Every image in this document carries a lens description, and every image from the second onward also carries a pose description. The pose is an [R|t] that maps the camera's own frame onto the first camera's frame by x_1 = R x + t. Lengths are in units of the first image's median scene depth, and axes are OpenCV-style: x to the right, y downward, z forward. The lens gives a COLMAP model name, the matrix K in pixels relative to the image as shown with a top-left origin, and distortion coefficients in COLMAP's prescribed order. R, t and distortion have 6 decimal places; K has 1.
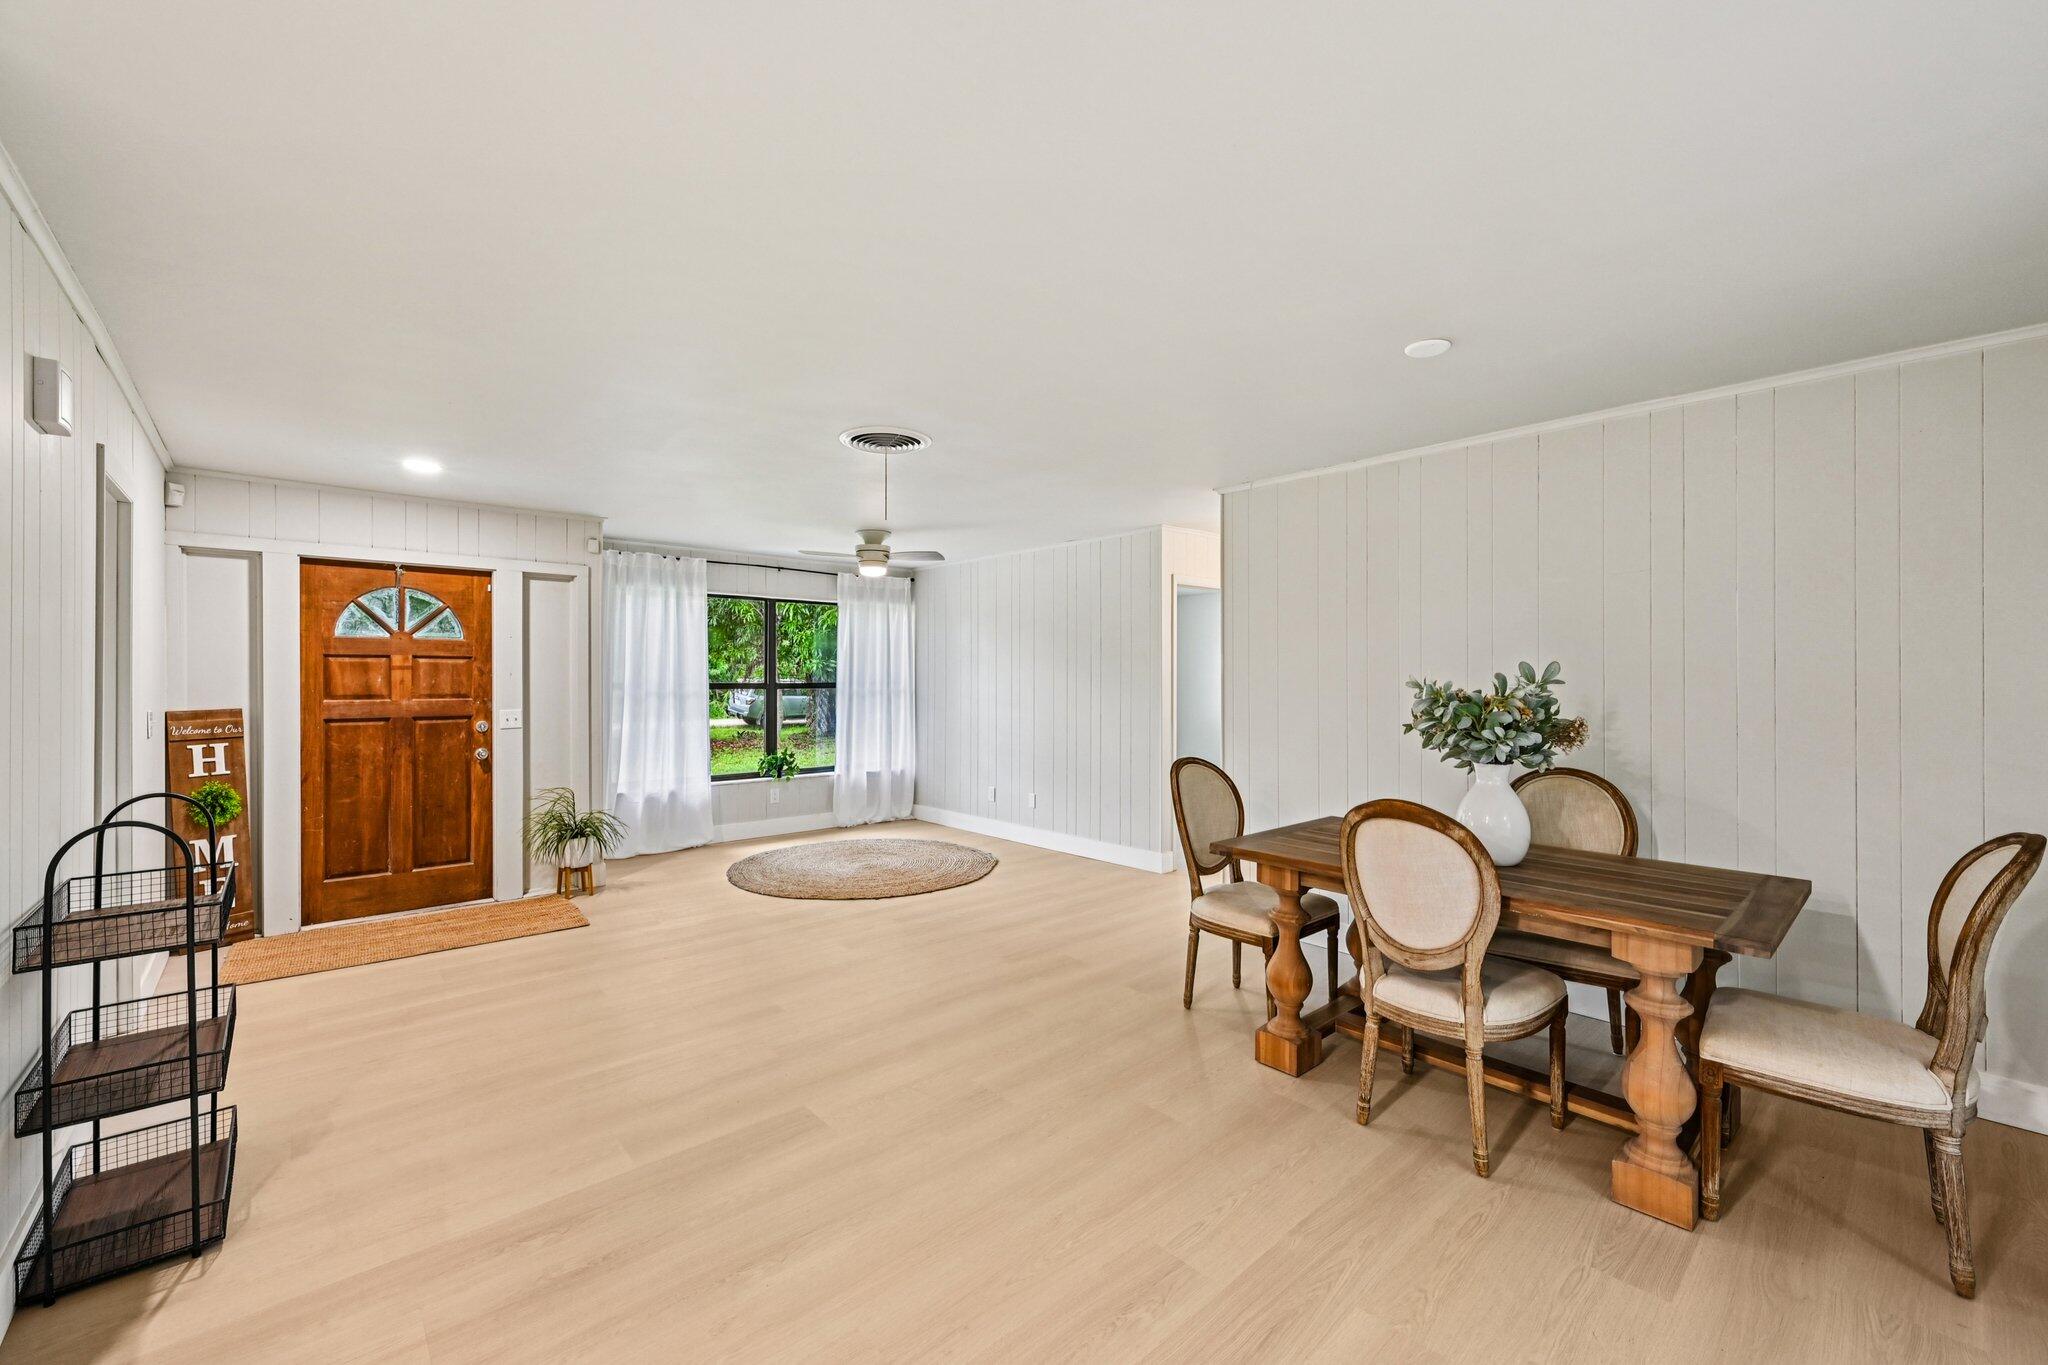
lens RADIAL K [[799.5, 0, 1027.6], [0, 799.5, 673.7], [0, 0, 1]] dist [-0.017794, -0.000476]
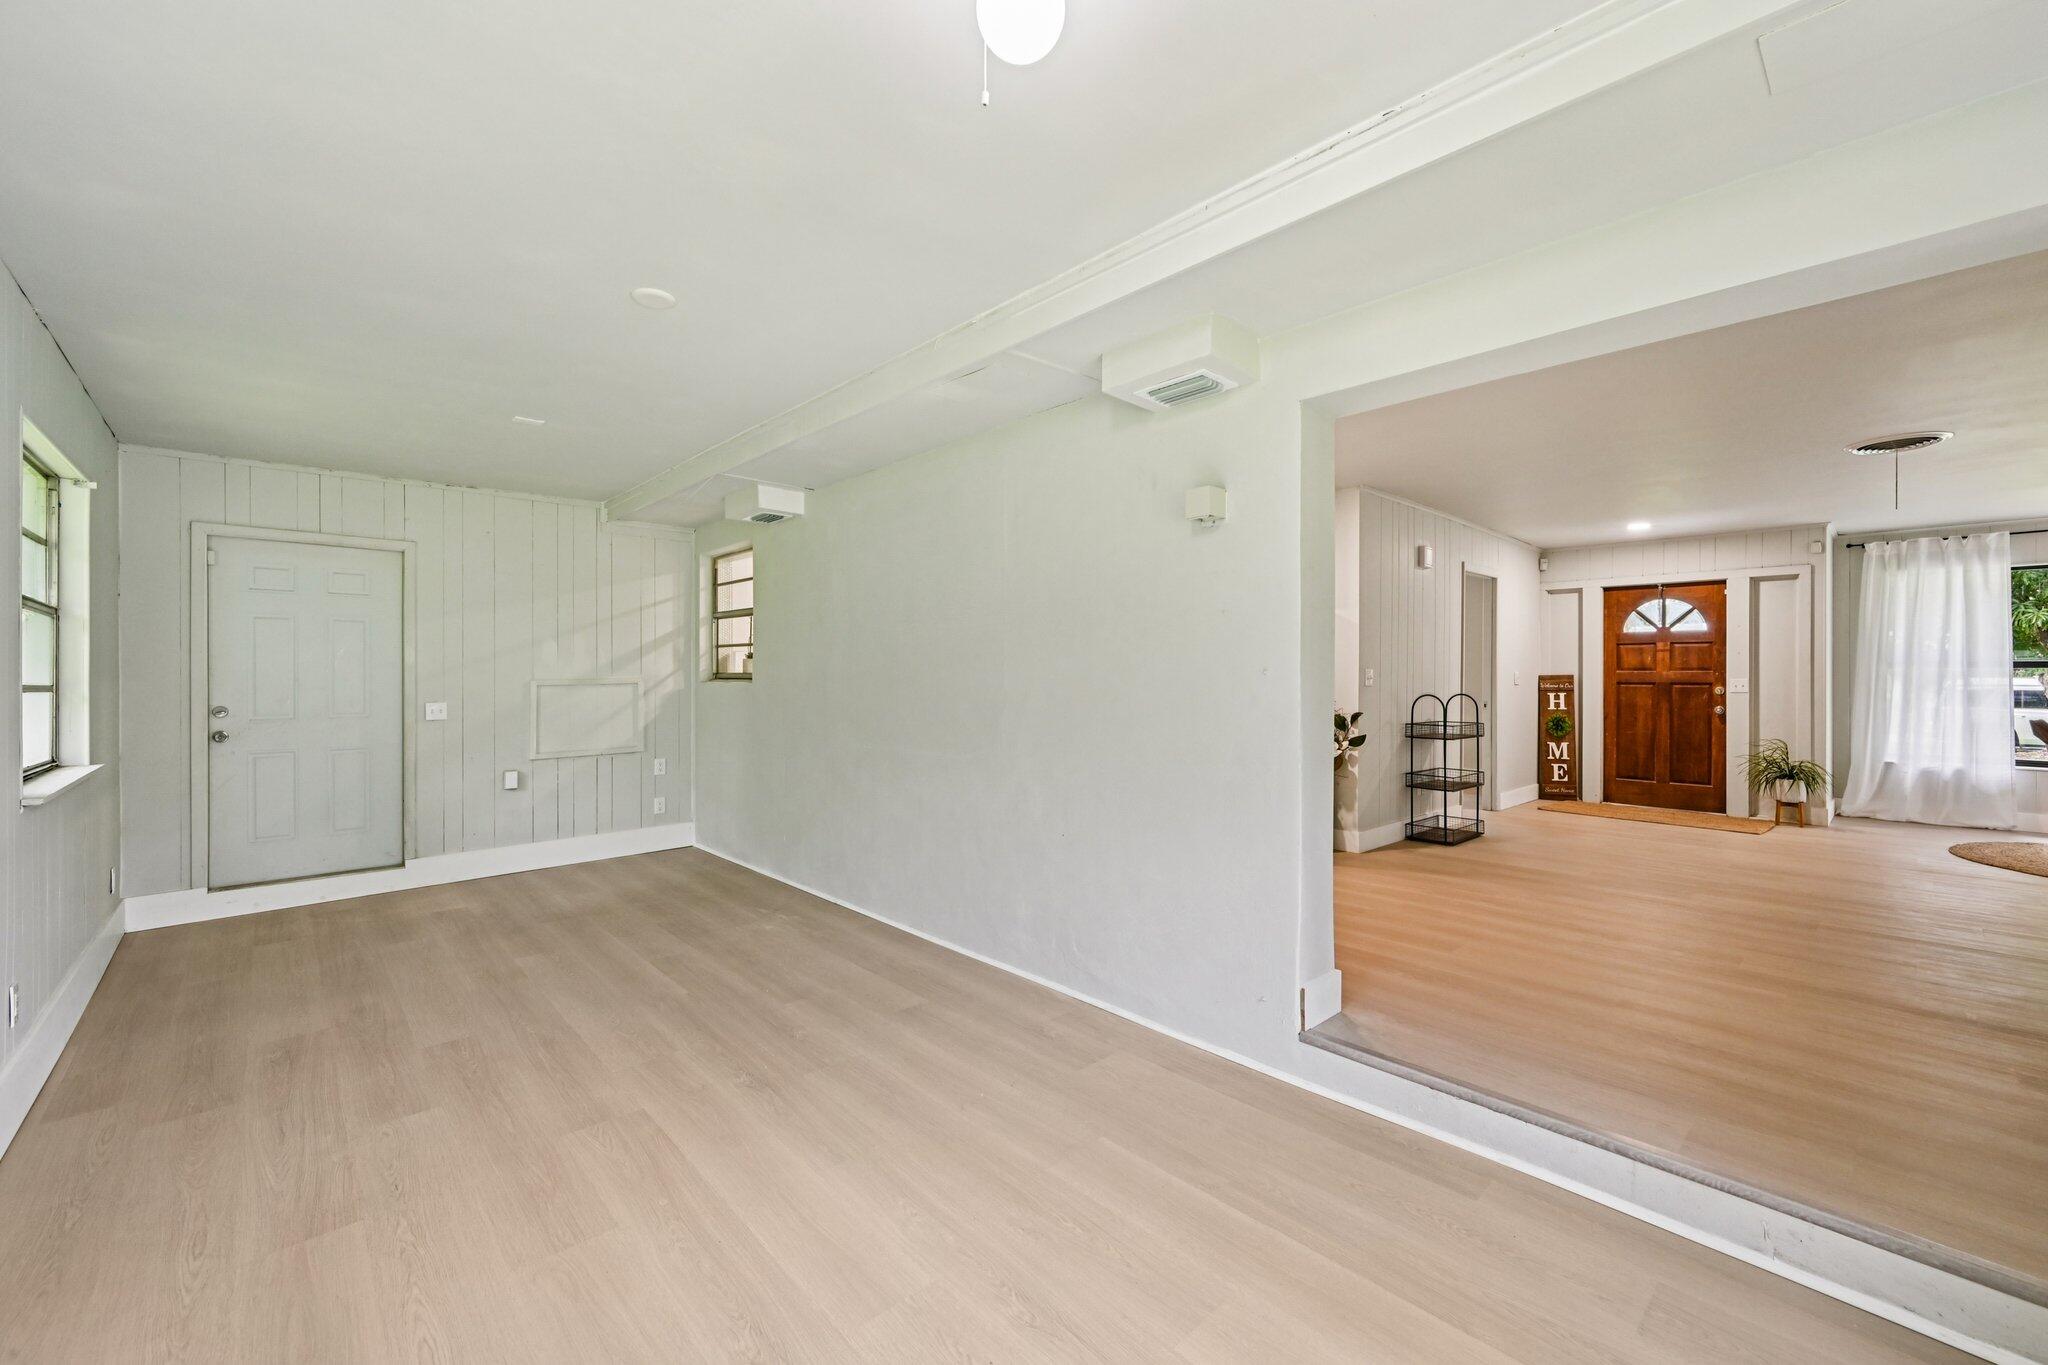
lens RADIAL K [[799.5, 0, 1026.5], [0, 799.5, 681.1], [0, 0, 1]] dist [-0.017794, -0.000476]
pose [[0.018925, 0.000007, -0.999821, 0.736076], [-0.001697, 0.999999, -0.000025, 0.054705], [0.999819, 0.001698, 0.018925, -0.278002]]
